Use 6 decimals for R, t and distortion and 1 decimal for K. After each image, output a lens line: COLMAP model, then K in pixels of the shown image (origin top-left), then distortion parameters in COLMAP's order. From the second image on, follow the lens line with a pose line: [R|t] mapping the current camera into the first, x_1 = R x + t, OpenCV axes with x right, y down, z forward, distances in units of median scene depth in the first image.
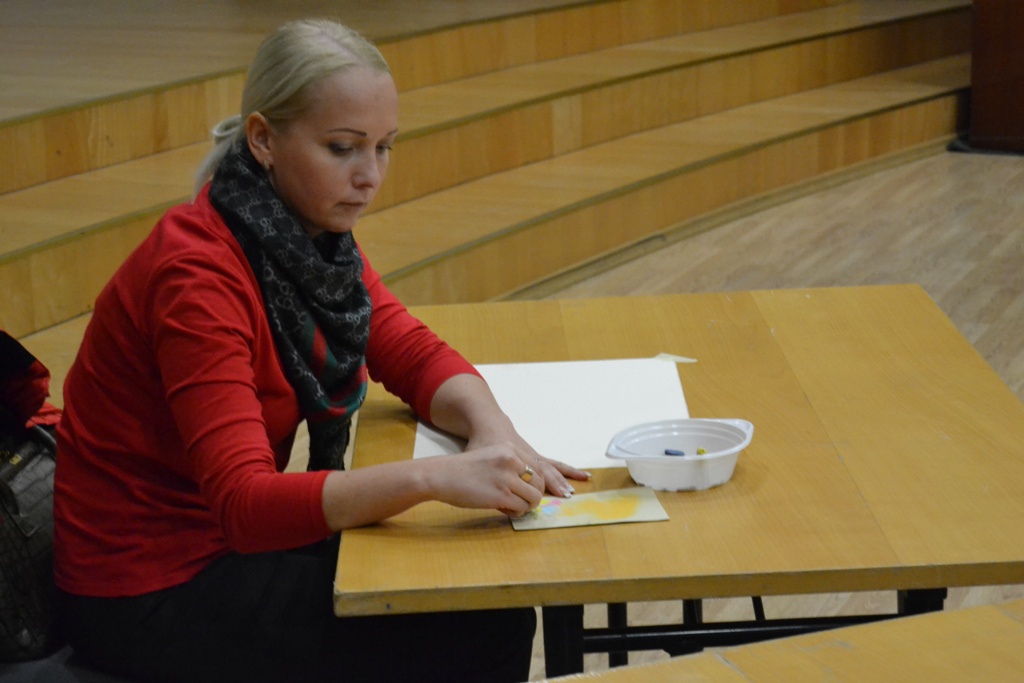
lens RADIAL K [[2283.4, 0, 512.0], [0, 2283.4, 341.5], [0, 0, 1]] dist [-0.029292, 0.204249]
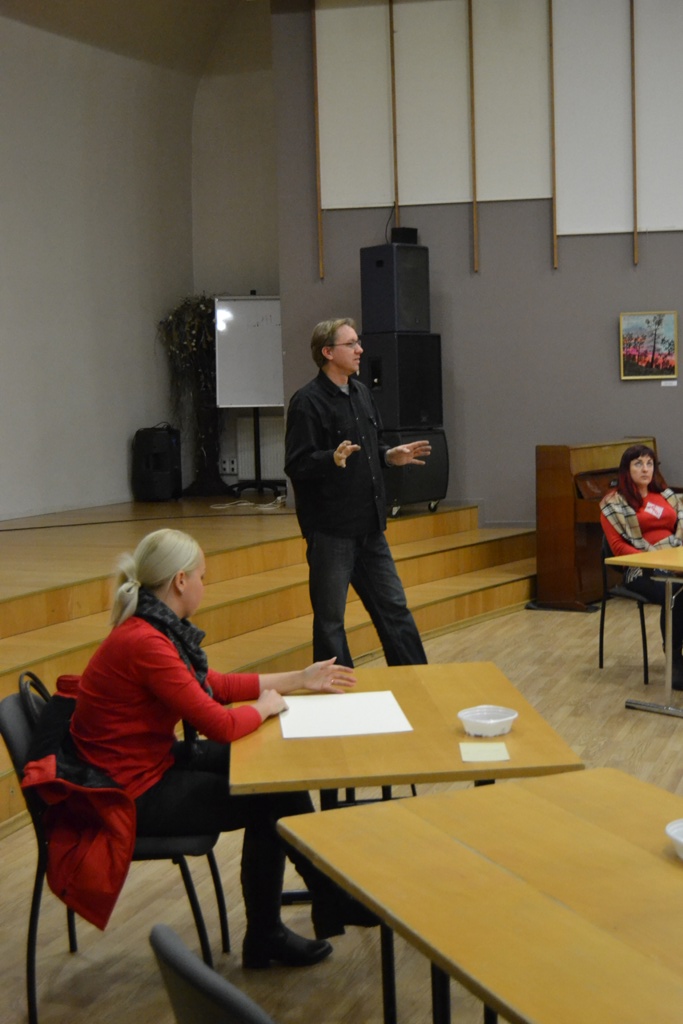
lens RADIAL K [[1676.4, 0, 341.5], [0, 1676.4, 512.0], [0, 0, 1]] dist [-0.049139, -0.071221]
pose [[0.998921, -0.005954, 0.046056, -0.020511], [0.013184, 0.987302, -0.158307, 0.053328], [-0.044528, 0.158743, 0.986315, -0.355016]]
